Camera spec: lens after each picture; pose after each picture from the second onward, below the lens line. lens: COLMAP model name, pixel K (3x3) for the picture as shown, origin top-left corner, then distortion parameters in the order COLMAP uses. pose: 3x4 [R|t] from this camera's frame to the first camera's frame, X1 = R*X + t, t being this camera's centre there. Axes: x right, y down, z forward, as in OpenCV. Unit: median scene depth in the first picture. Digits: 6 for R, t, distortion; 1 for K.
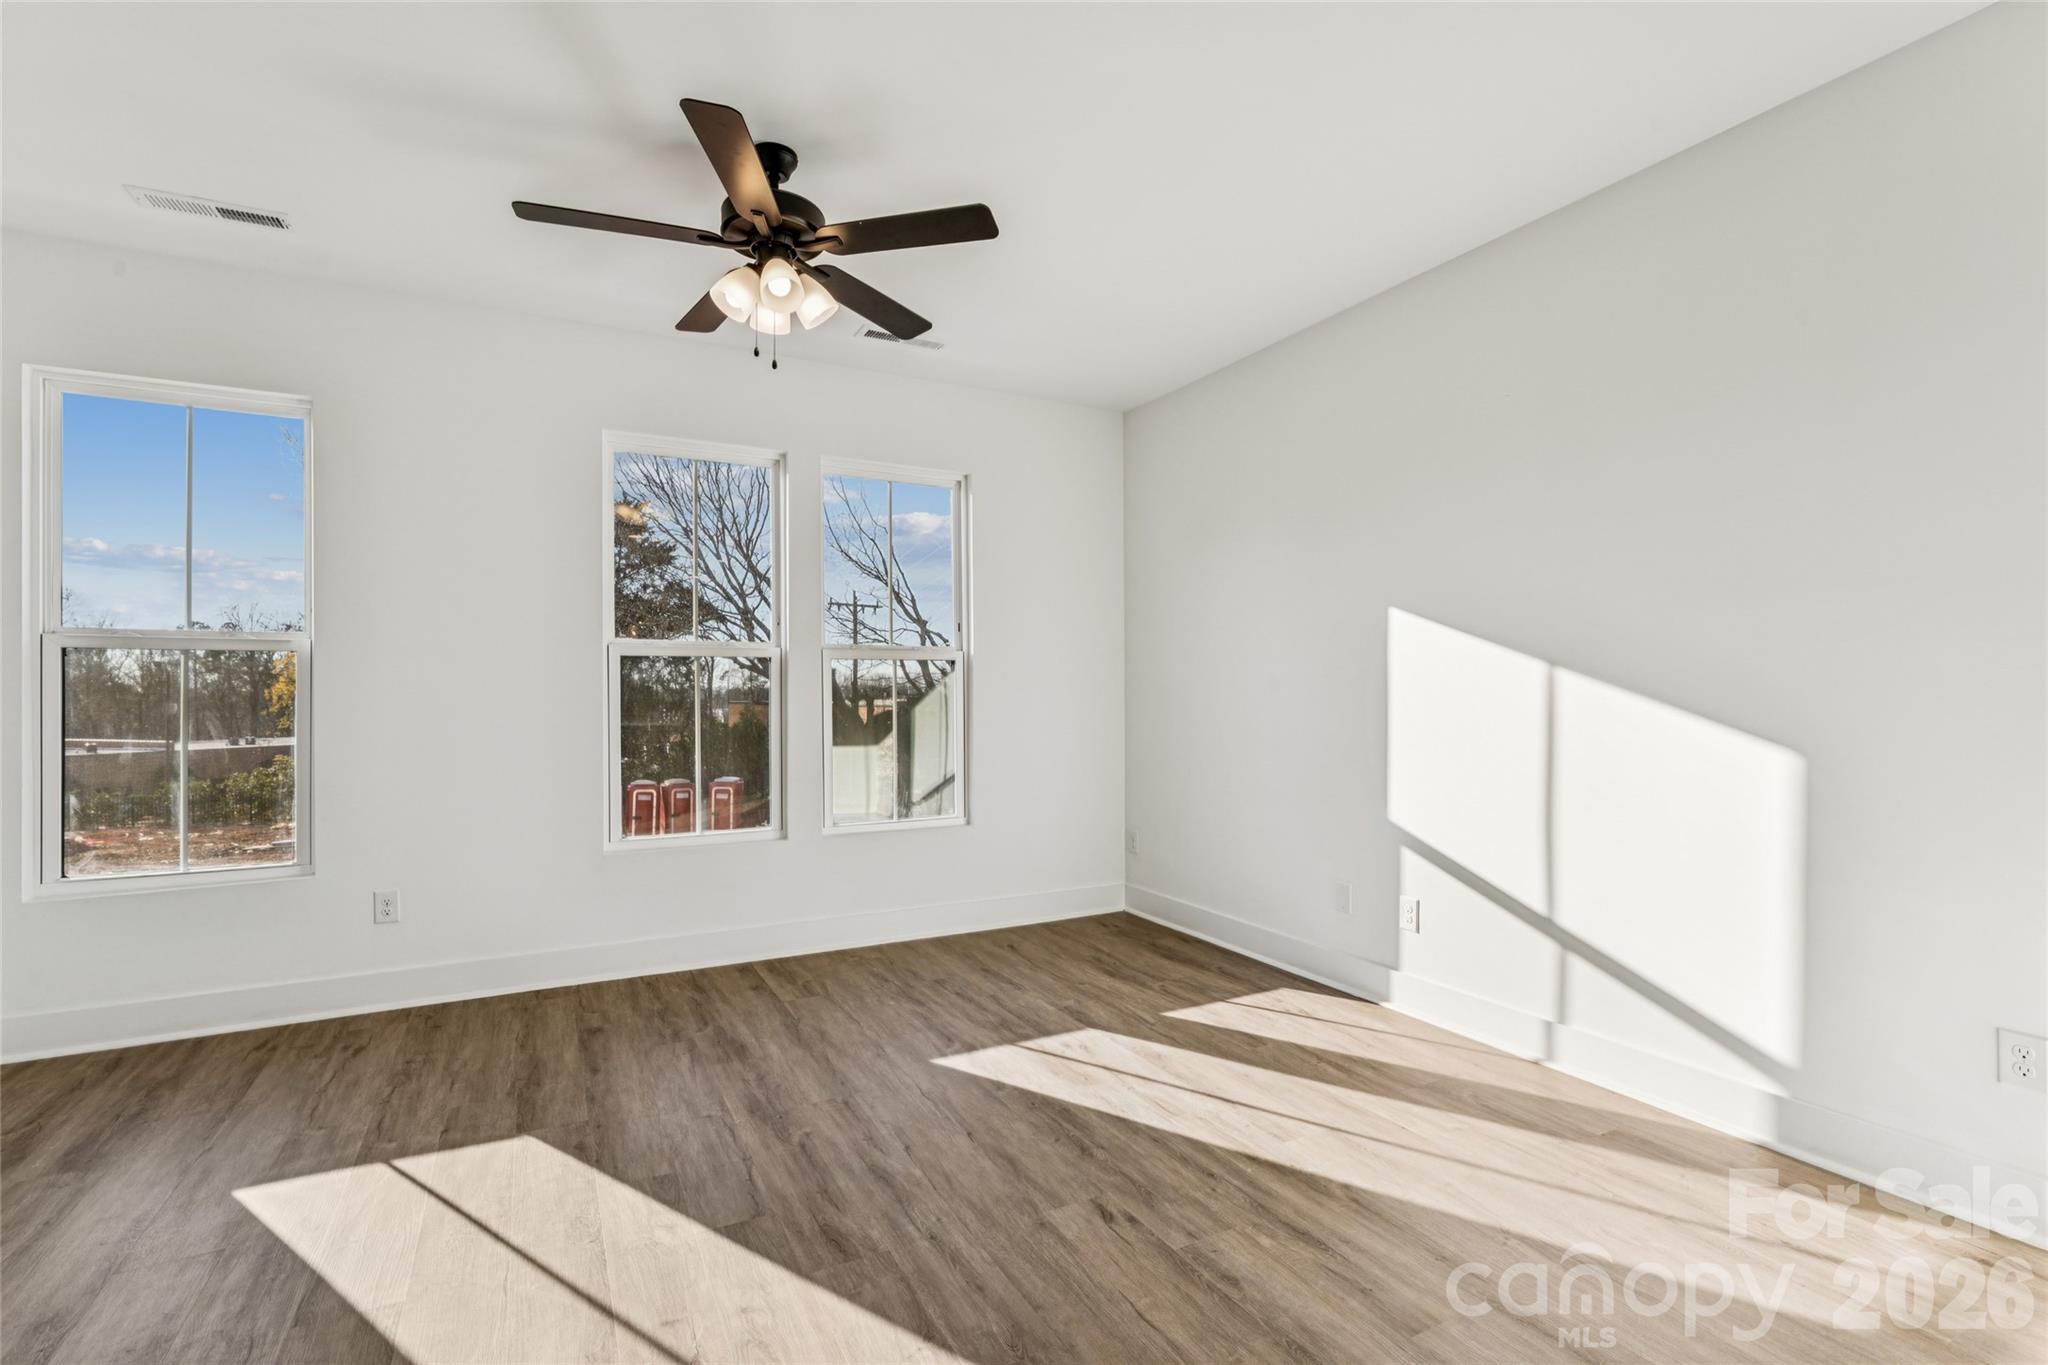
lens RADIAL K [[927.2, 0, 1022.4], [0, 927.2, 698.9], [0, 0, 1]] dist [0.000052, -0.000528]
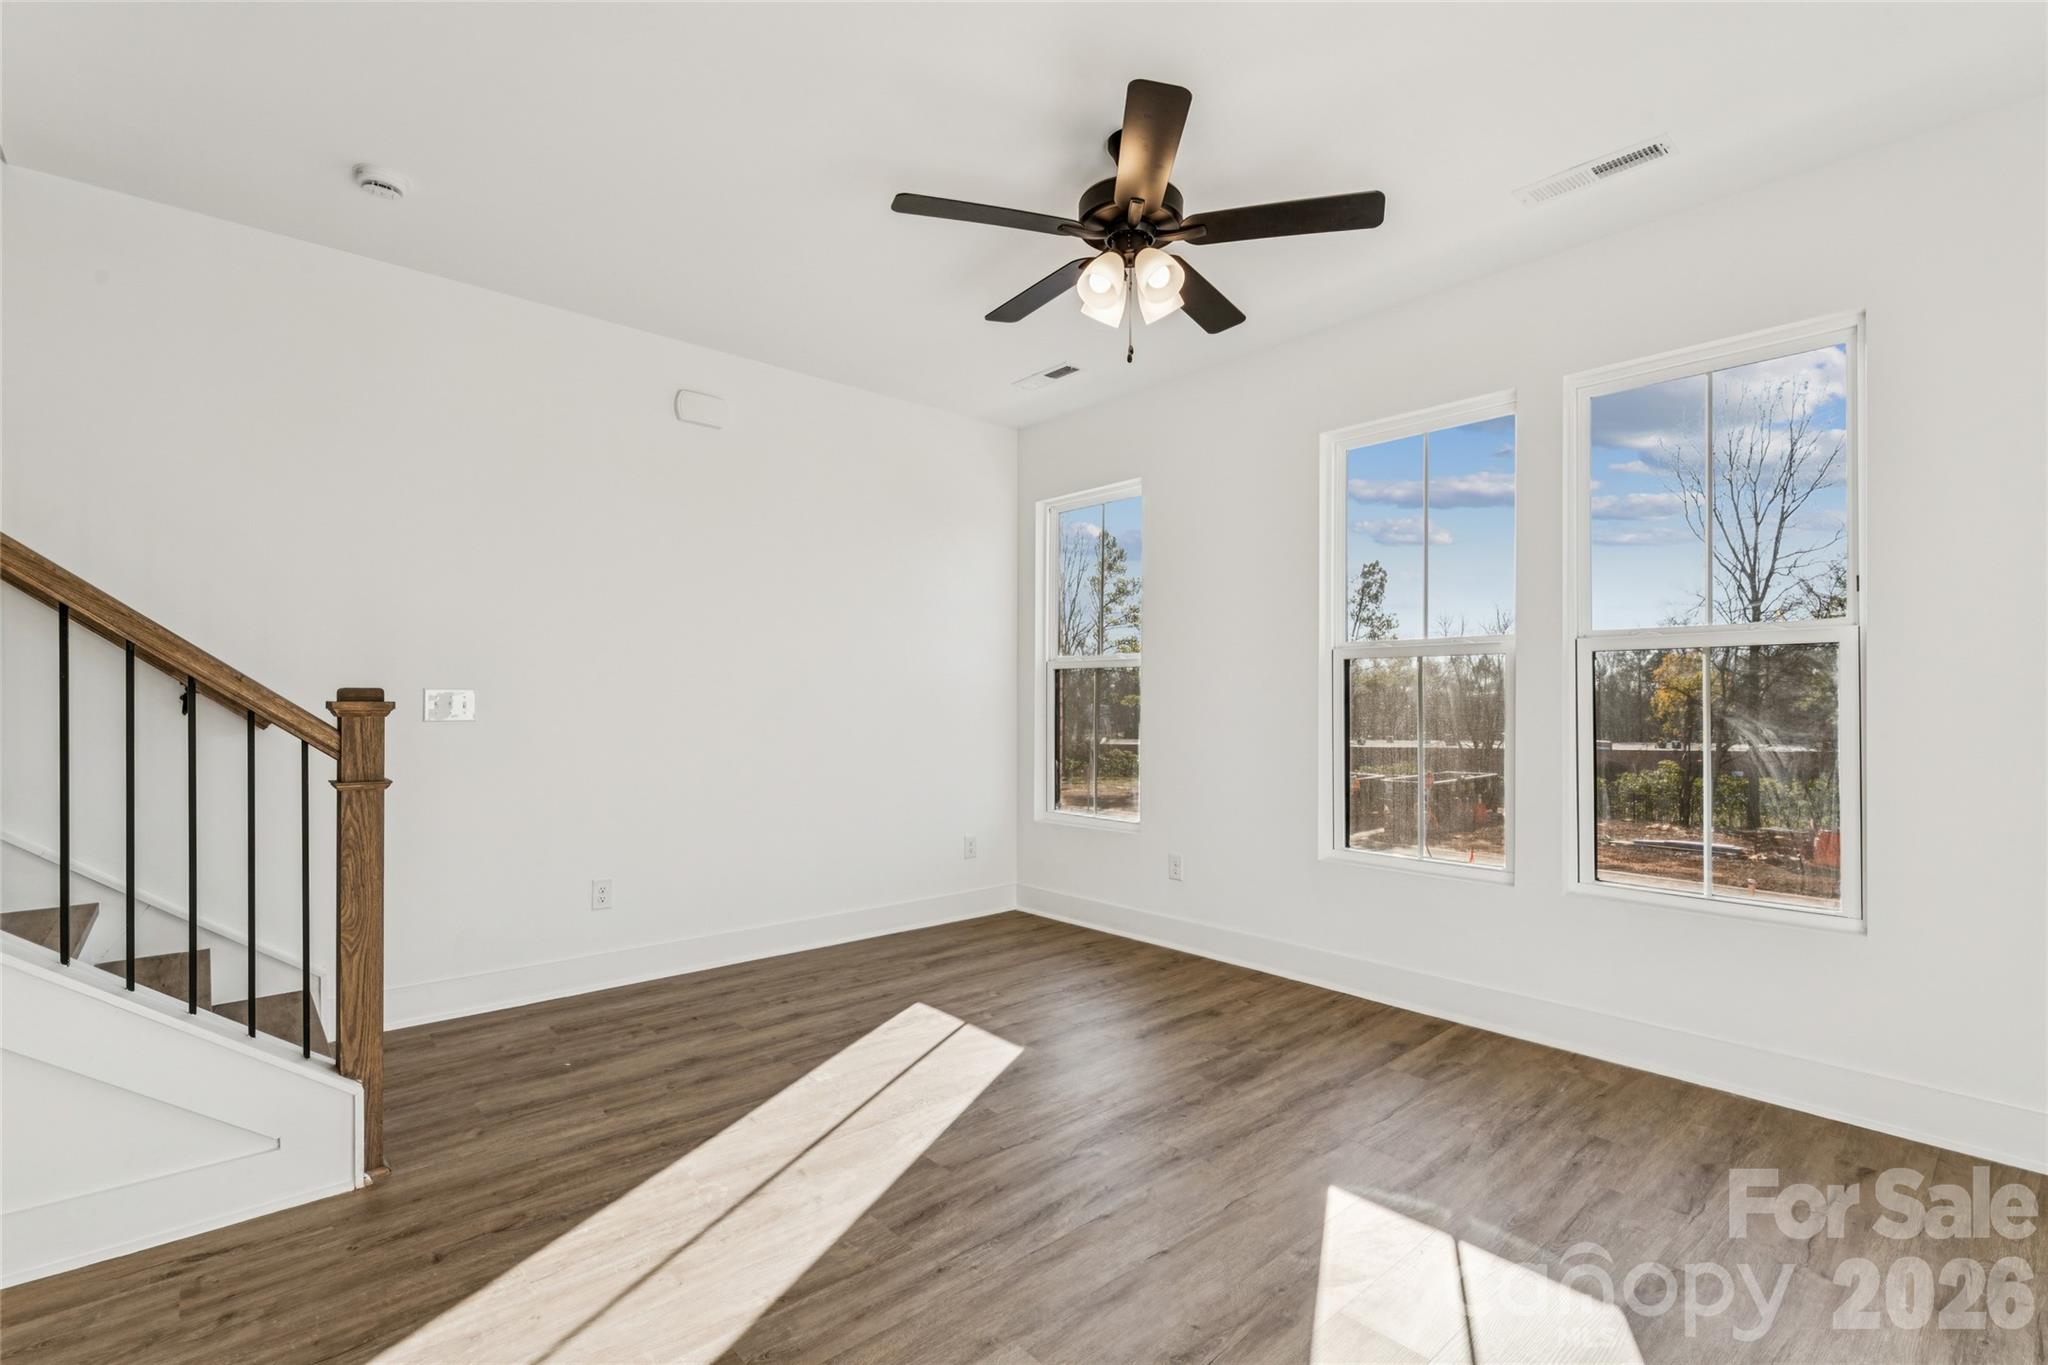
lens RADIAL K [[927.2, 0, 1022.4], [0, 927.2, 698.9], [0, 0, 1]] dist [0.000052, -0.000528]
pose [[0.243436, 0.003104, -0.969912, 0.547665], [-0.010622, 0.999943, 0.000534, -0.003689], [0.969859, 0.010172, 0.243456, 0.547874]]
